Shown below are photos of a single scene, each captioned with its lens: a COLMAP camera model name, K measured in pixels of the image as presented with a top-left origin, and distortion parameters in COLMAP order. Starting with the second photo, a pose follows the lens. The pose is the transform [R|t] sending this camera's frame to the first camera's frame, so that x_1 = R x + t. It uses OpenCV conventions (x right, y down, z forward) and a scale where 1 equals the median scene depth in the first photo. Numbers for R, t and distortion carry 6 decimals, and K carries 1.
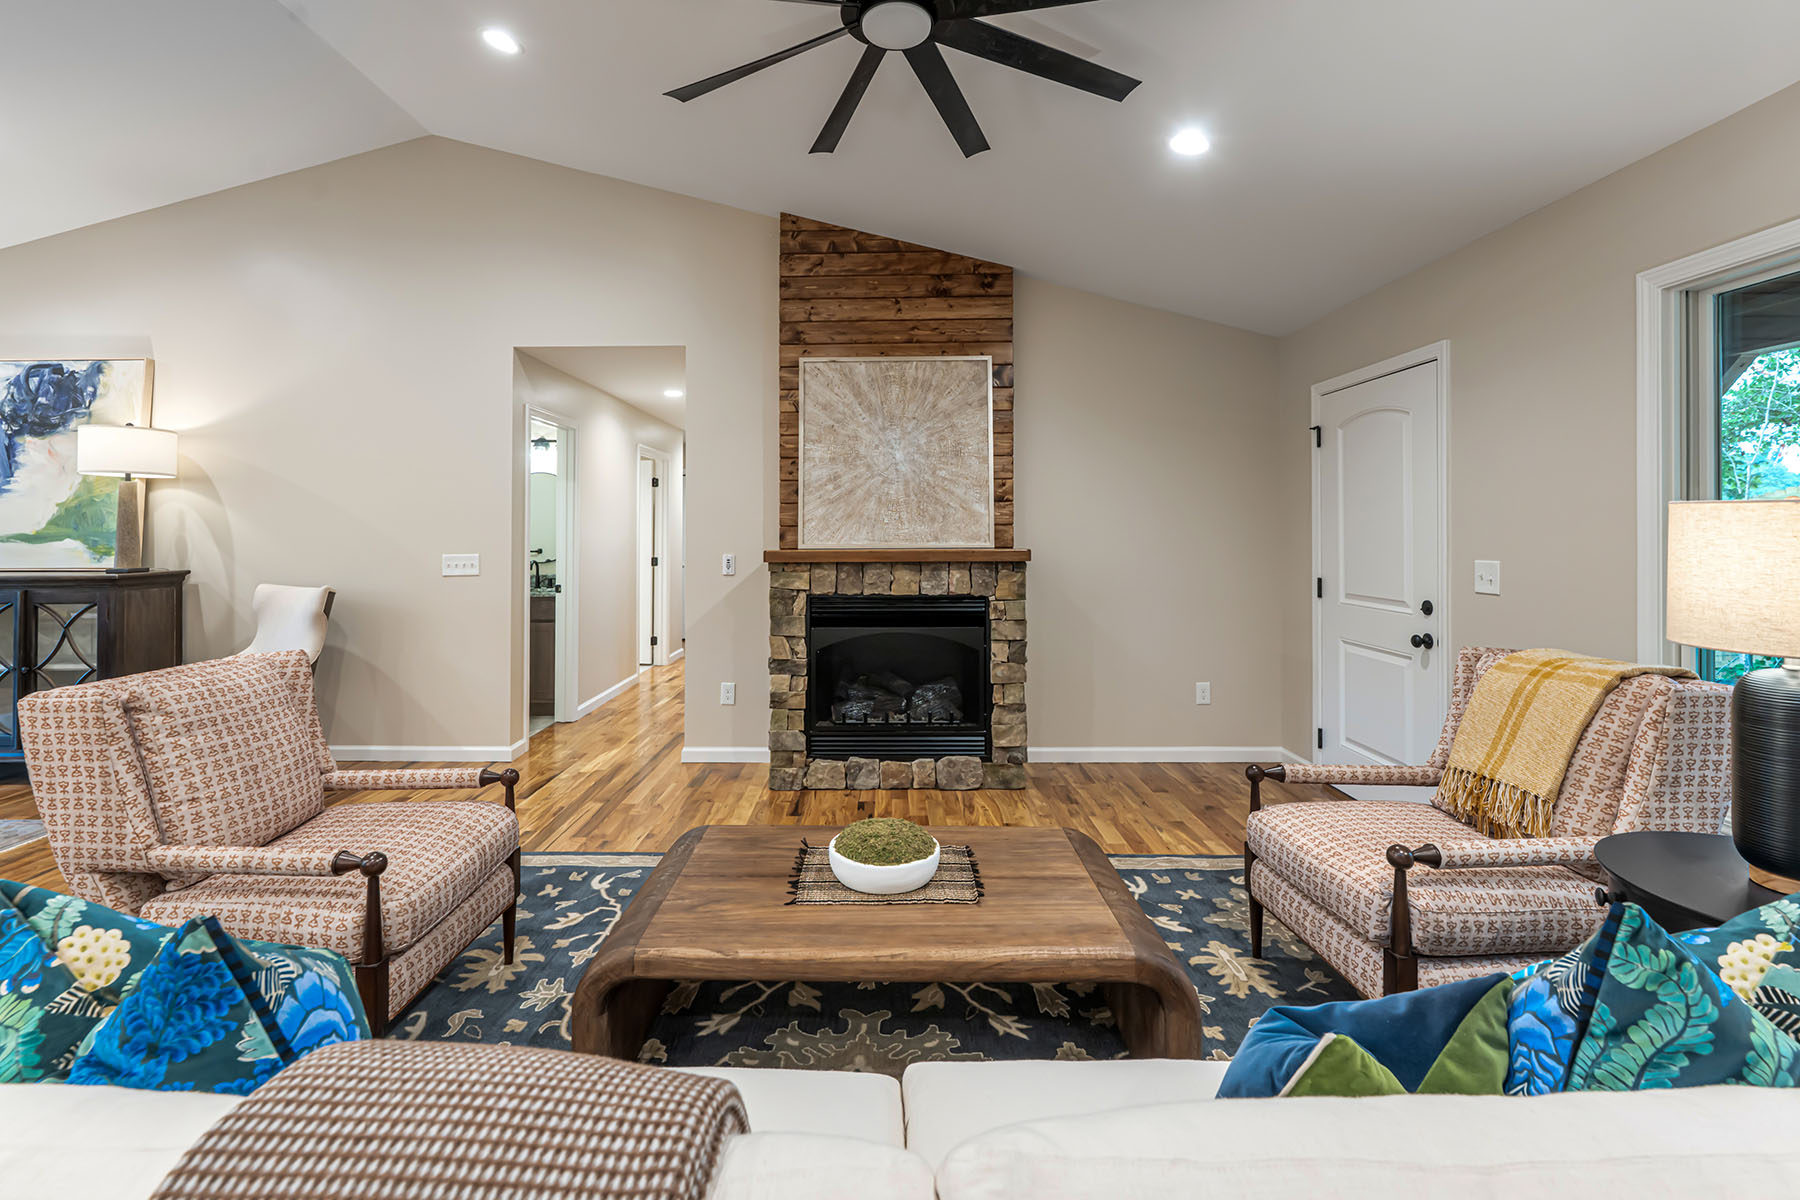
lens RADIAL K [[813.5, 0, 879.4], [0, 813.5, 523.0], [0, 0, 1]] dist [0.002787, 0.000037]
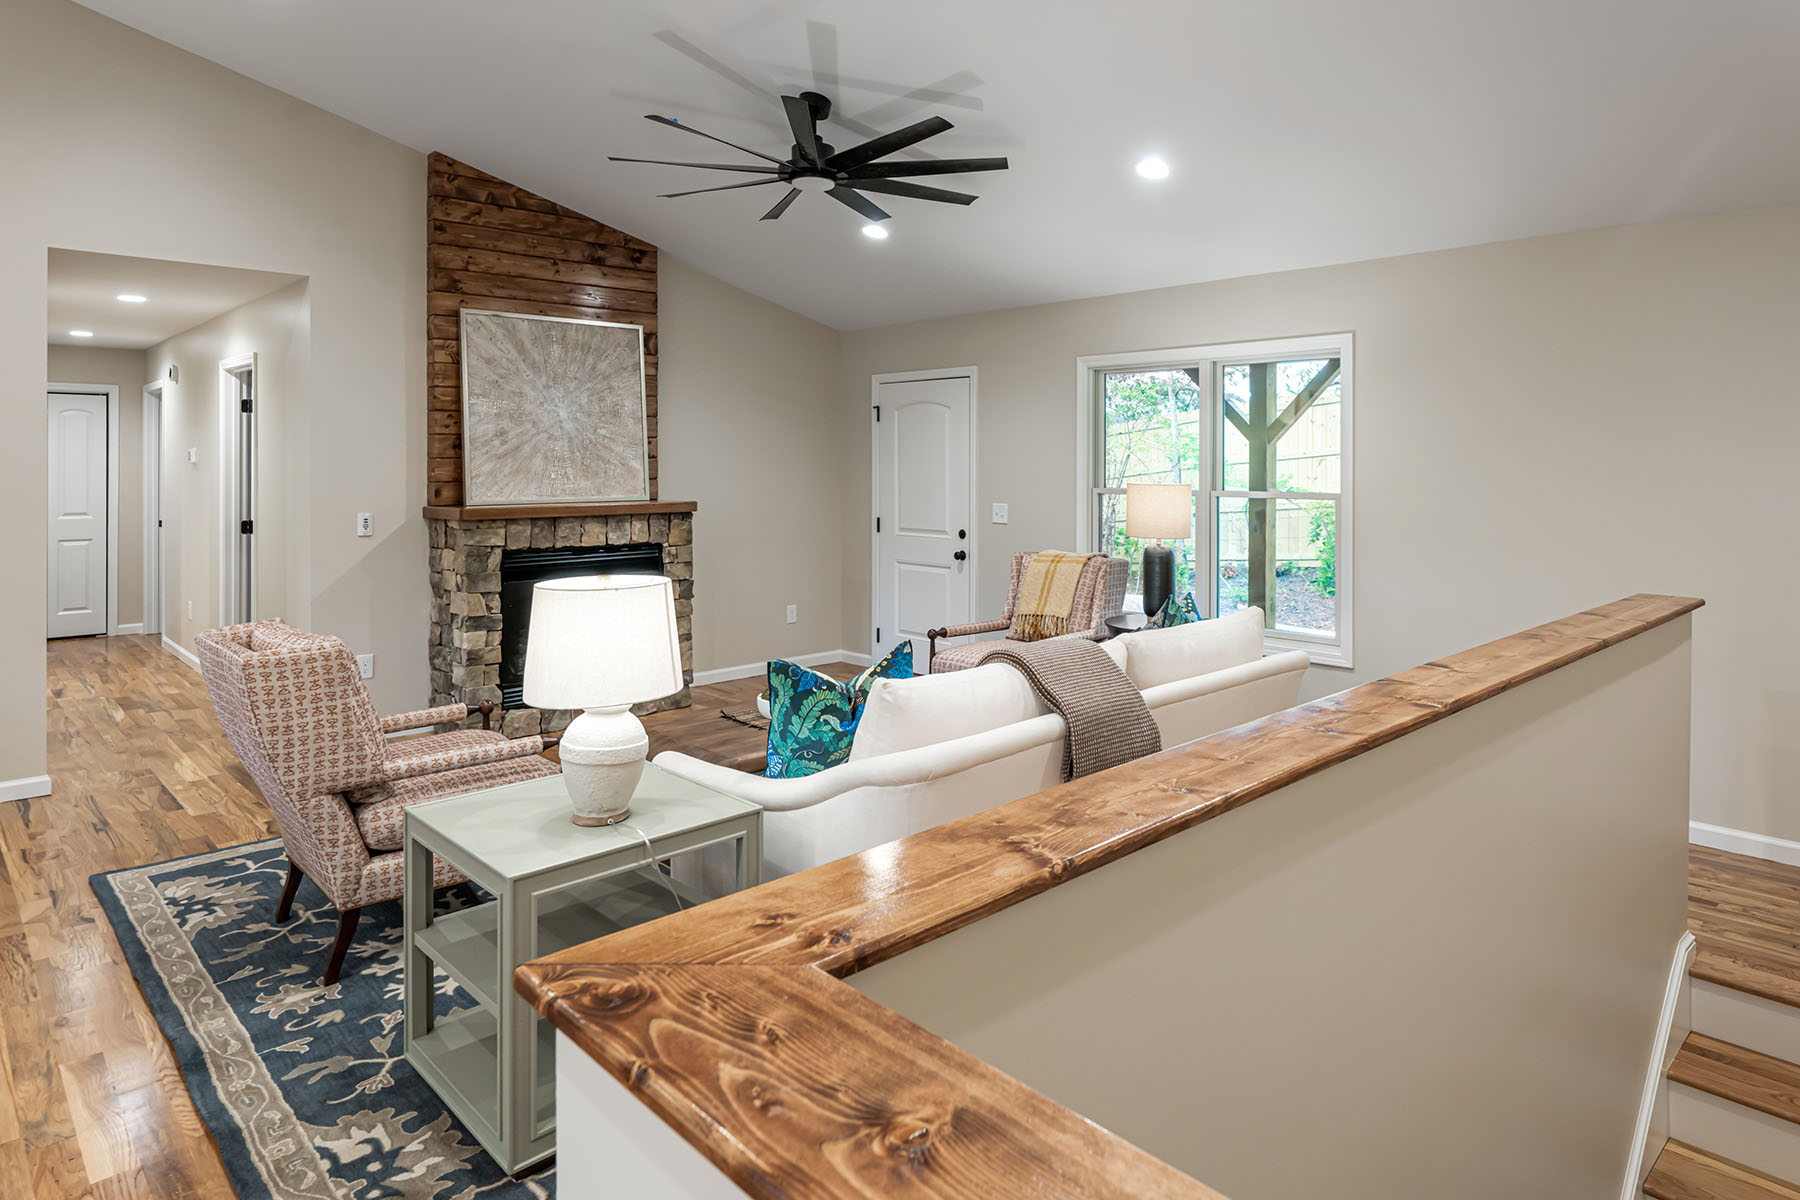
lens RADIAL K [[1057.8, 0, 960.8], [0, 1057.8, 468.1], [0, 0, 1]] dist [0.006546, -0.001446]
pose [[0.696549, 0.000301, 0.717509, -0.594233], [-0.010988, 0.999887, 0.010247, -0.032581], [-0.717425, -0.015022, 0.696474, -0.311451]]
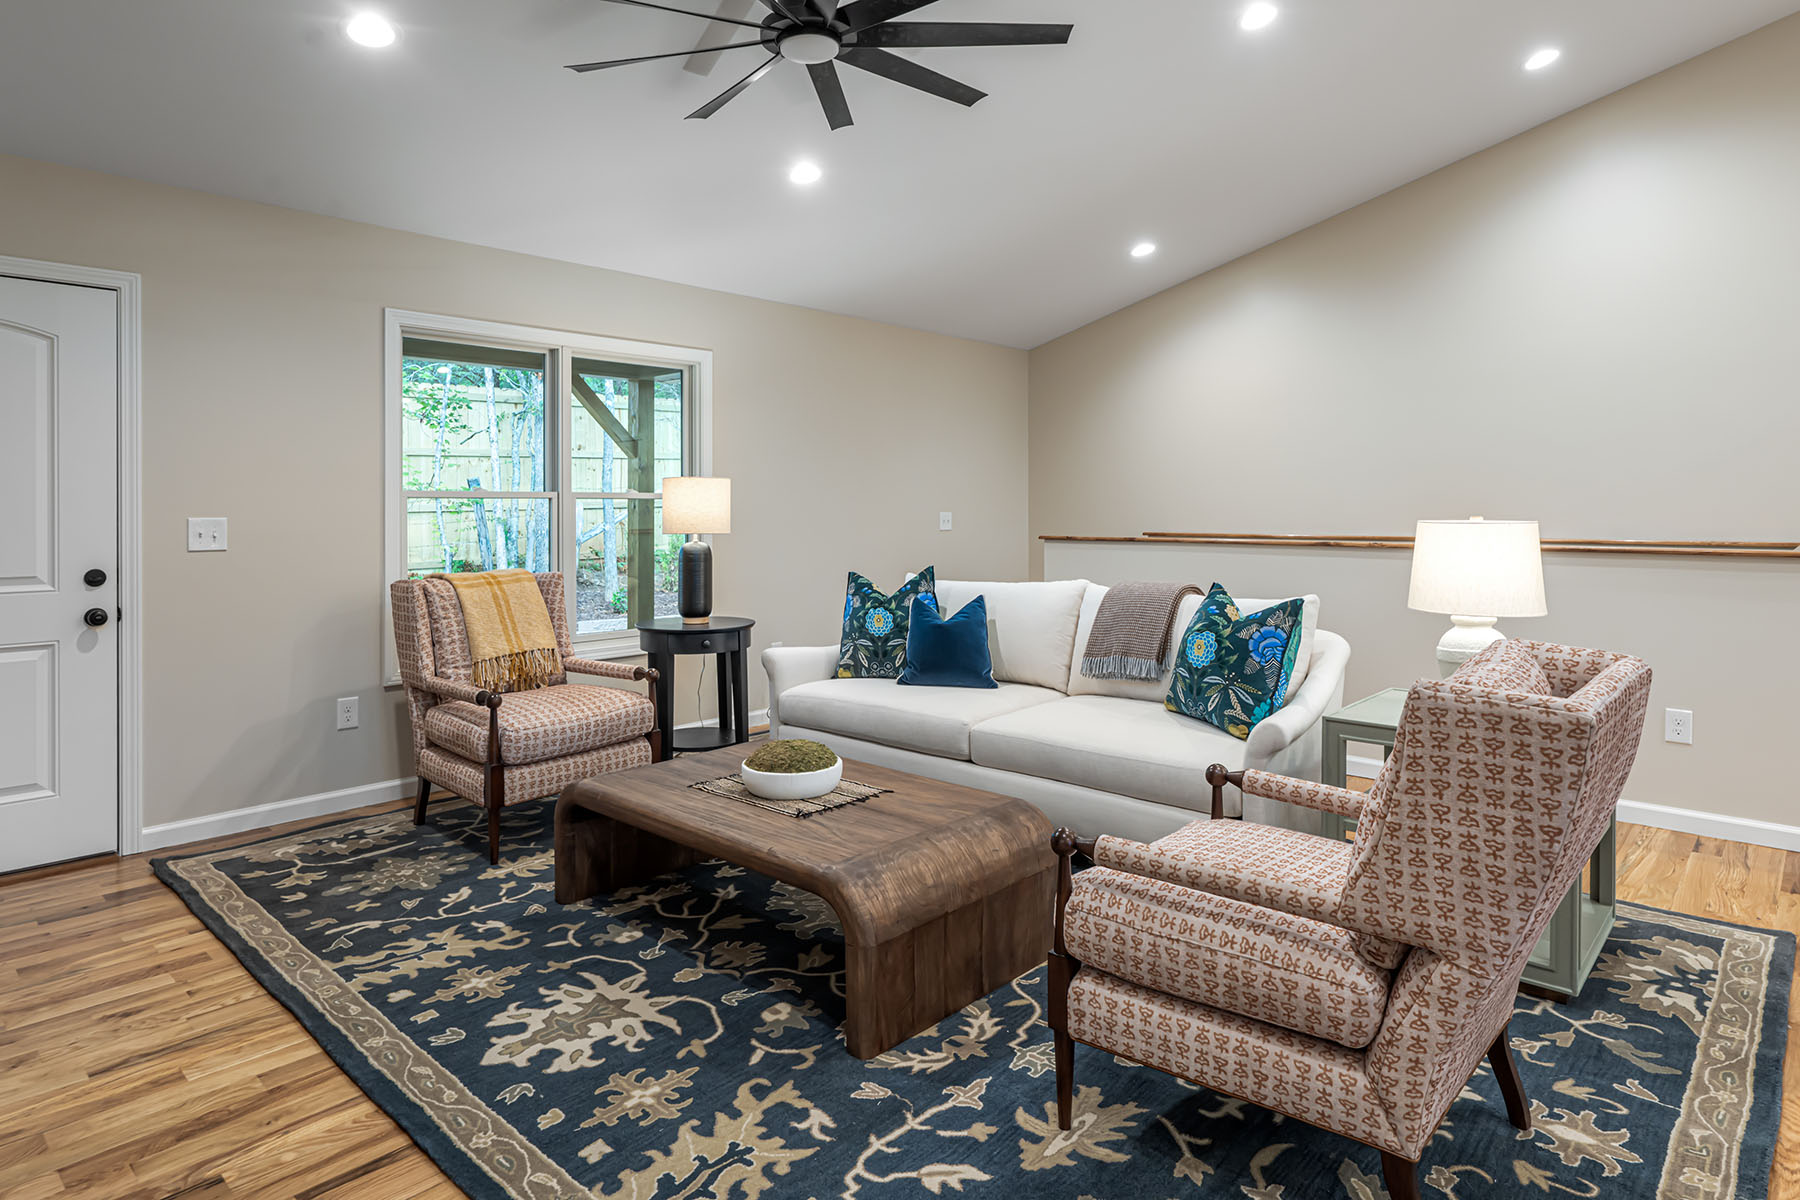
lens RADIAL K [[1018.2, 0, 900.8], [0, 1018.2, 513.5], [0, 0, 1]] dist [0.001899, 0.000478]
pose [[-0.745975, 0.003134, 0.665967, -0.491081], [-0.000906, 0.999983, -0.005720, 0.032524], [-0.665974, -0.004870, -0.745959, 0.925969]]
